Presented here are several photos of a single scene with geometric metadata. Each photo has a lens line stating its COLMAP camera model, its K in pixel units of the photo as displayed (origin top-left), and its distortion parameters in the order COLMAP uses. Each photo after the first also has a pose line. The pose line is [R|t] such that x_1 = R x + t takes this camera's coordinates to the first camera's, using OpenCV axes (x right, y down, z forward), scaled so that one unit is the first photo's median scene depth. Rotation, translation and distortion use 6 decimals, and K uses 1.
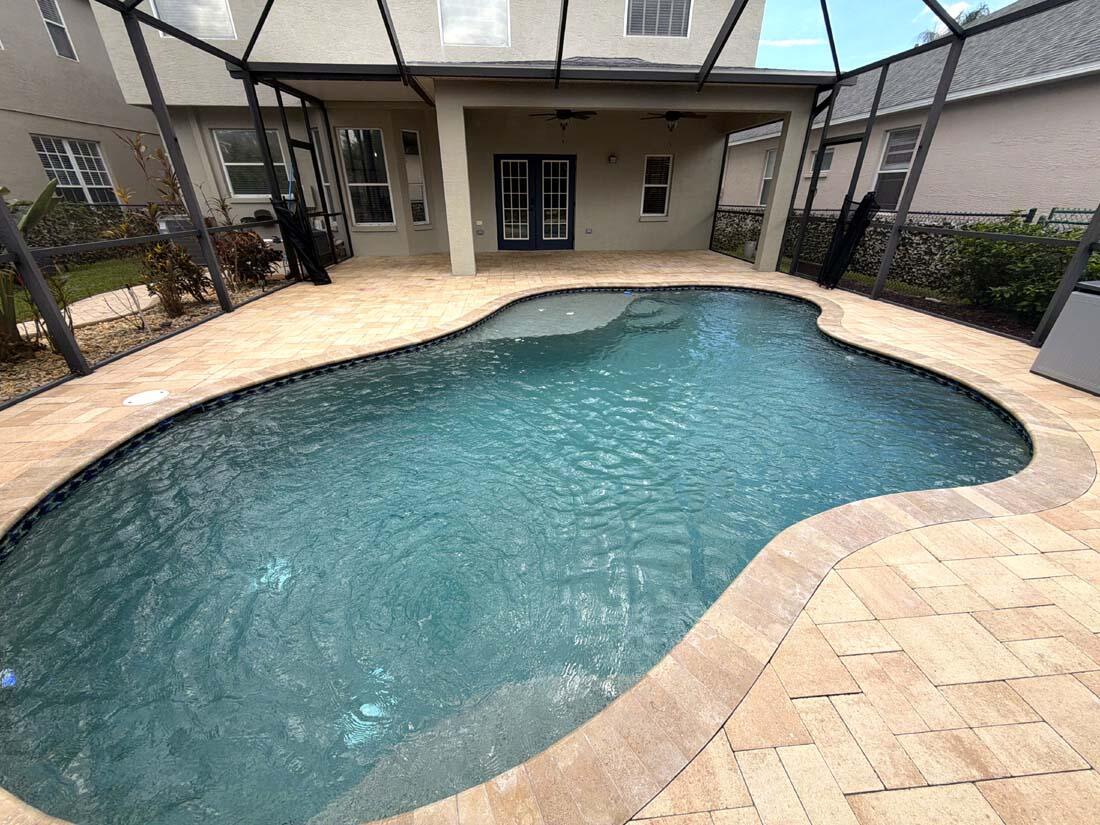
lens RADIAL K [[440.3, 0, 544.7], [0, 440.3, 414.5], [0, 0, 1]] dist [-0.002704, 0.001154]
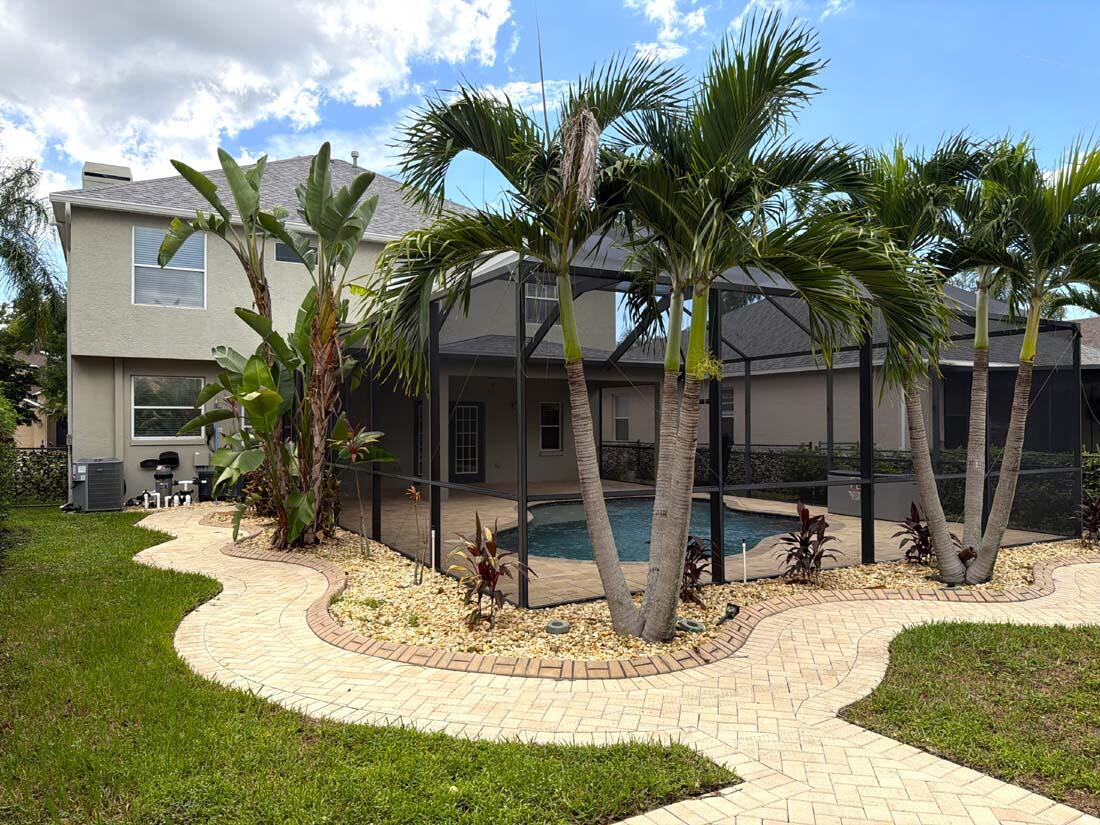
lens RADIAL K [[781.6, 0, 545.0], [0, 781.6, 415.2], [0, 0, 1]] dist [0.031439, -0.035418]
pose [[0.900261, 0.003808, 0.435333, -0.897416], [0.196348, 0.888932, -0.413820, 0.391056], [-0.388558, 0.458023, 0.799524, -0.851758]]
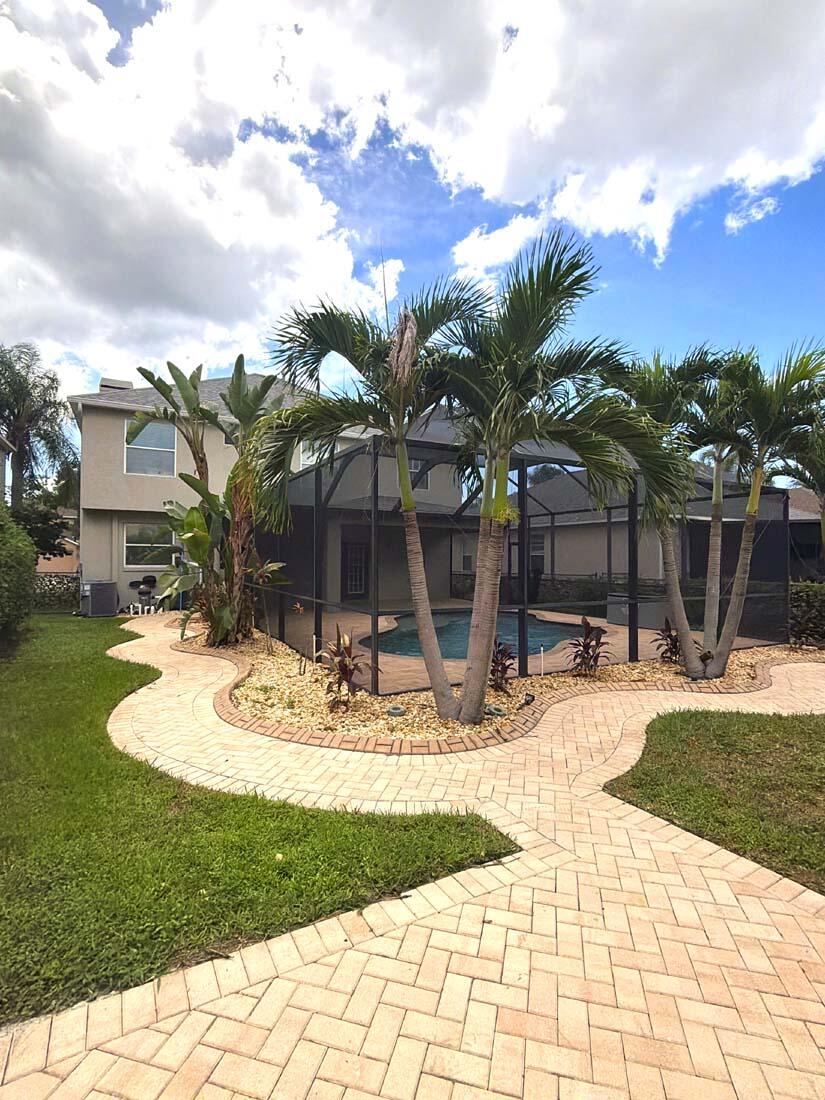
lens RADIAL K [[522.7, 0, 413.9], [0, 522.7, 551.6], [0, 0, 1]] dist [-0.002335, 0.001593]
pose [[0.907097, 0.012067, 0.420748, -0.806395], [0.182983, 0.888891, -0.419988, 0.362505], [-0.379067, 0.457960, 0.804102, -0.788700]]
